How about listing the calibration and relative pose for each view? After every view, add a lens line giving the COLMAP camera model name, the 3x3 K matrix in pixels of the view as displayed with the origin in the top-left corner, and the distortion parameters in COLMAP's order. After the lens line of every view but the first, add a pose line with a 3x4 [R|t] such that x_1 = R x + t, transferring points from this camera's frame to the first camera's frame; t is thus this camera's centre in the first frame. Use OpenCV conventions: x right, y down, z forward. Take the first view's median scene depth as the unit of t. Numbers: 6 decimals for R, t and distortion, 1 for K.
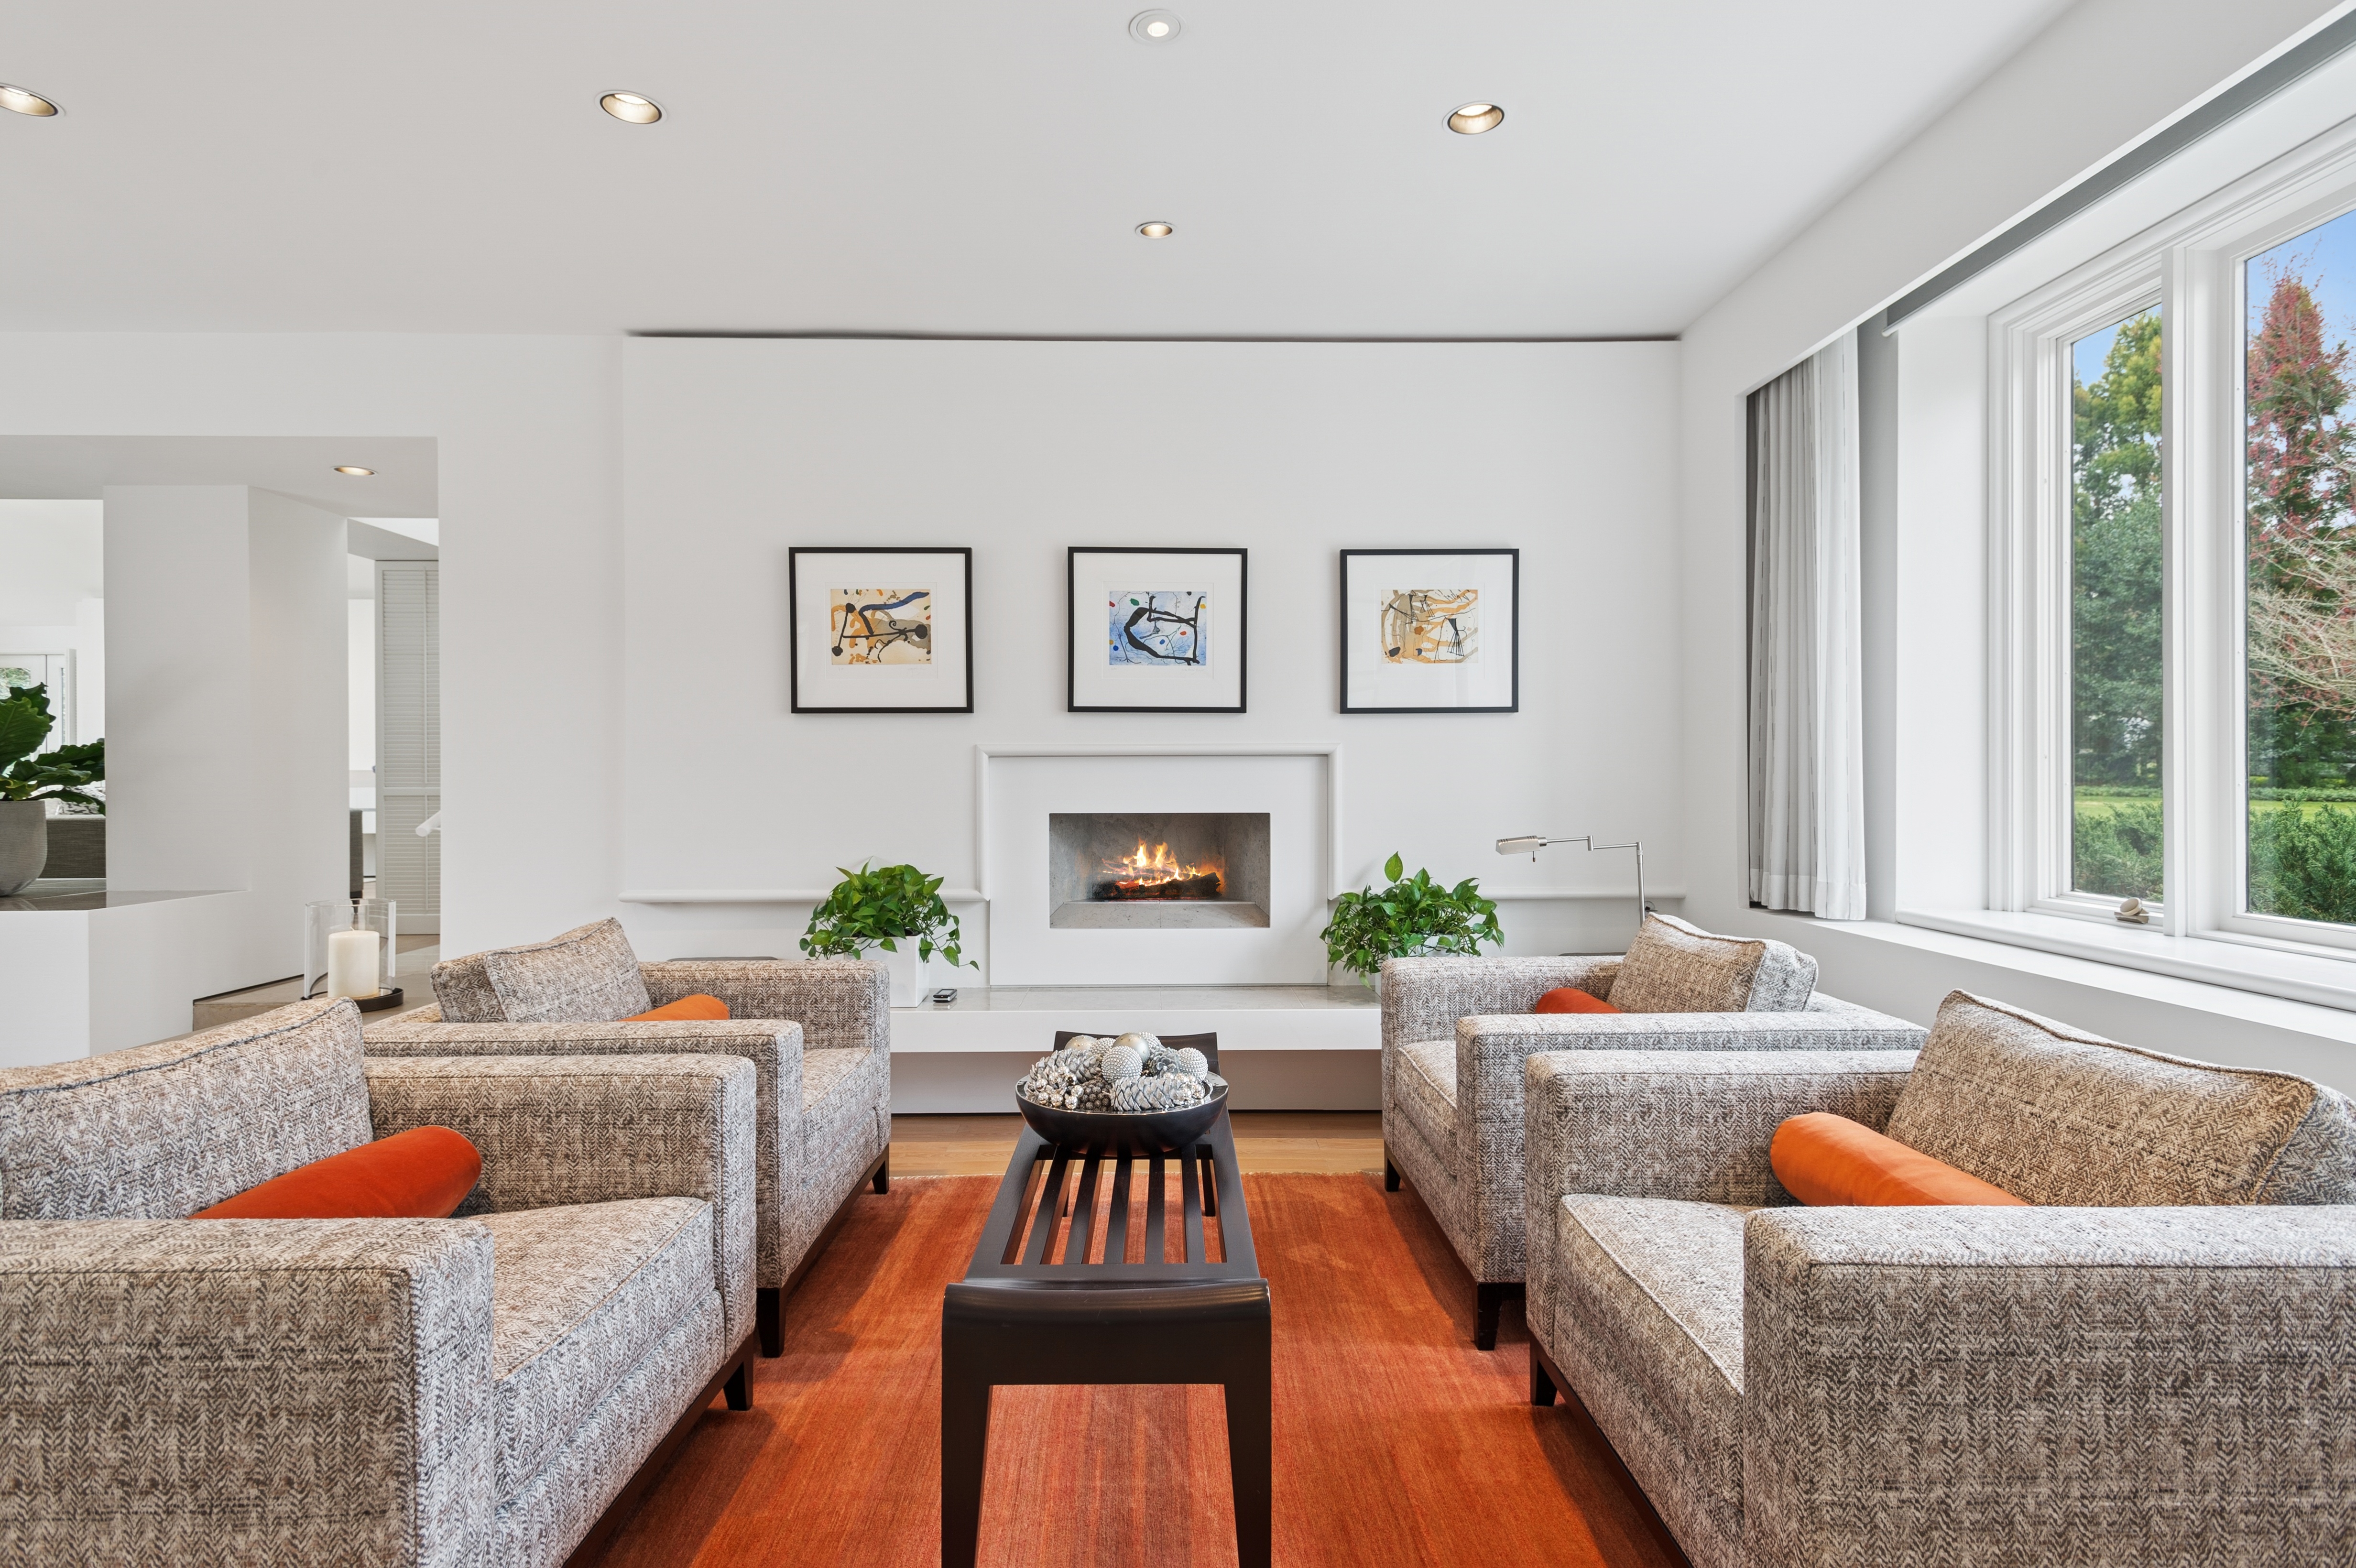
lens RADIAL K [[1195.5, 0, 1179.2], [0, 1195.5, 774.4], [0, 0, 1]] dist [0.010675, 0.000500]
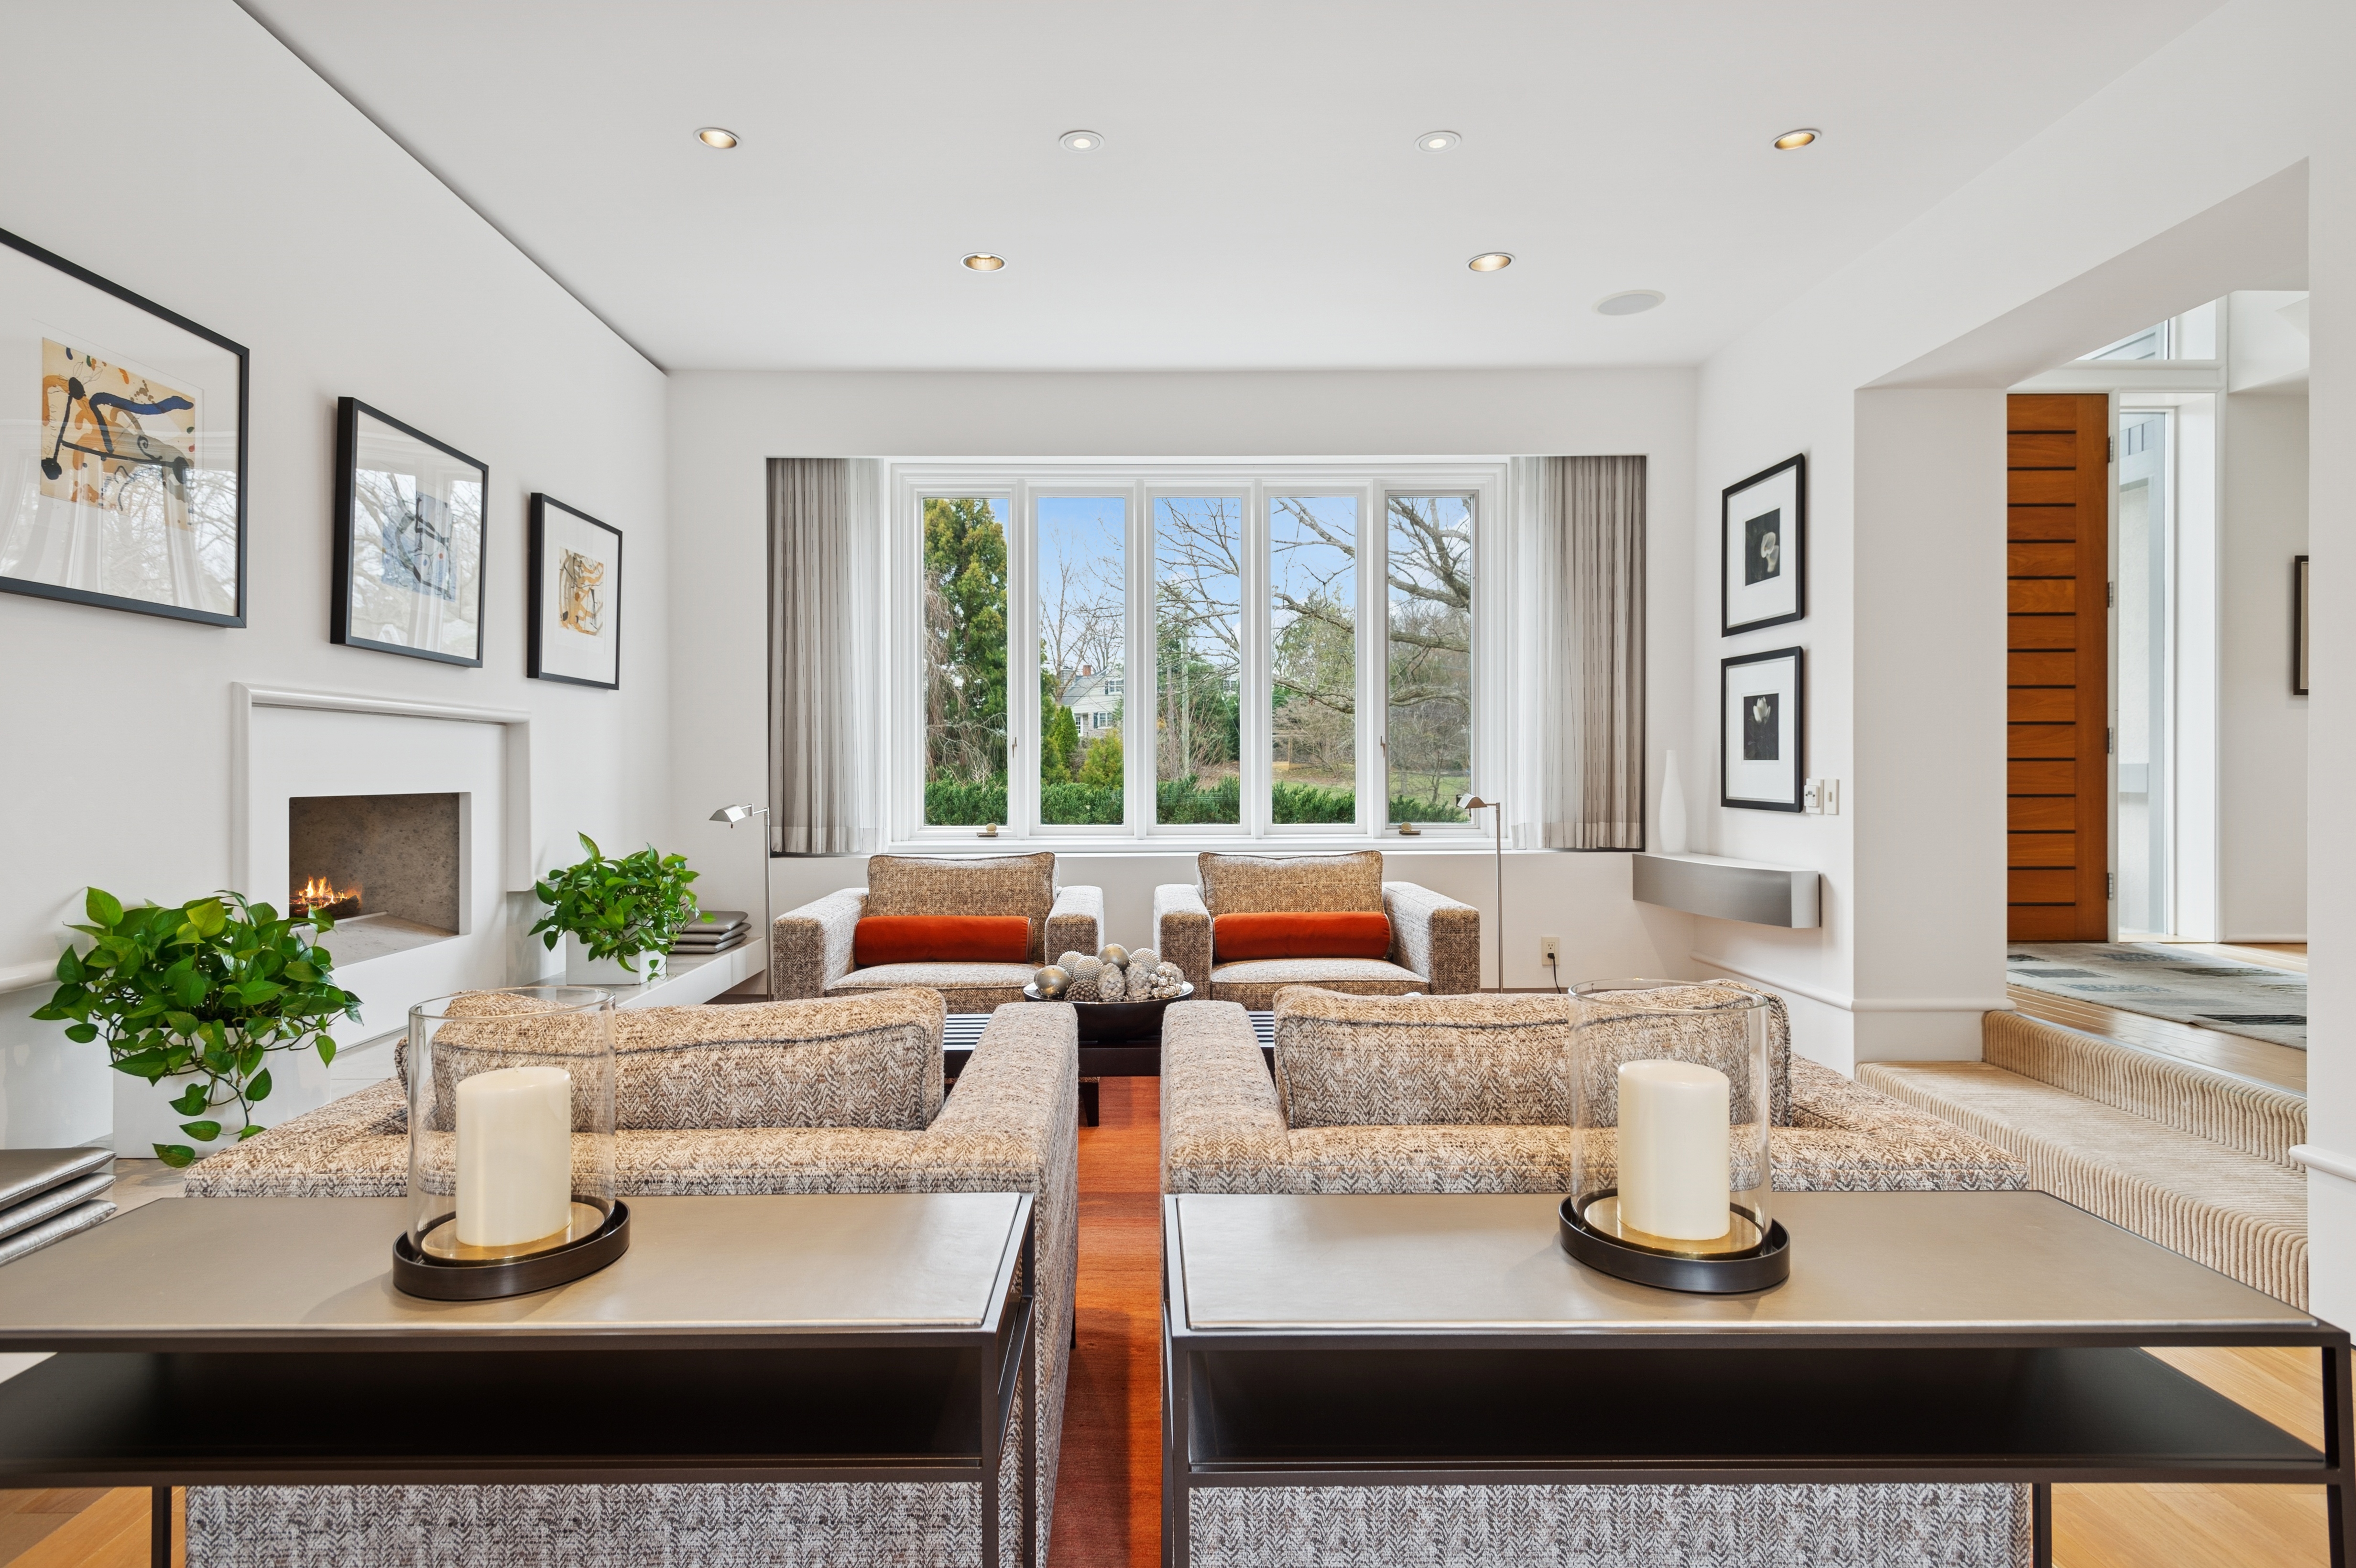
lens RADIAL K [[1195.5, 0, 1173.3], [0, 1195.5, 774.9], [0, 0, 1]] dist [0.010675, 0.000500]
pose [[-0.001769, -0.000745, 0.999998, -0.776911], [-0.010730, 0.999942, 0.000726, 0.016220], [-0.999941, -0.010729, -0.001777, 0.542895]]
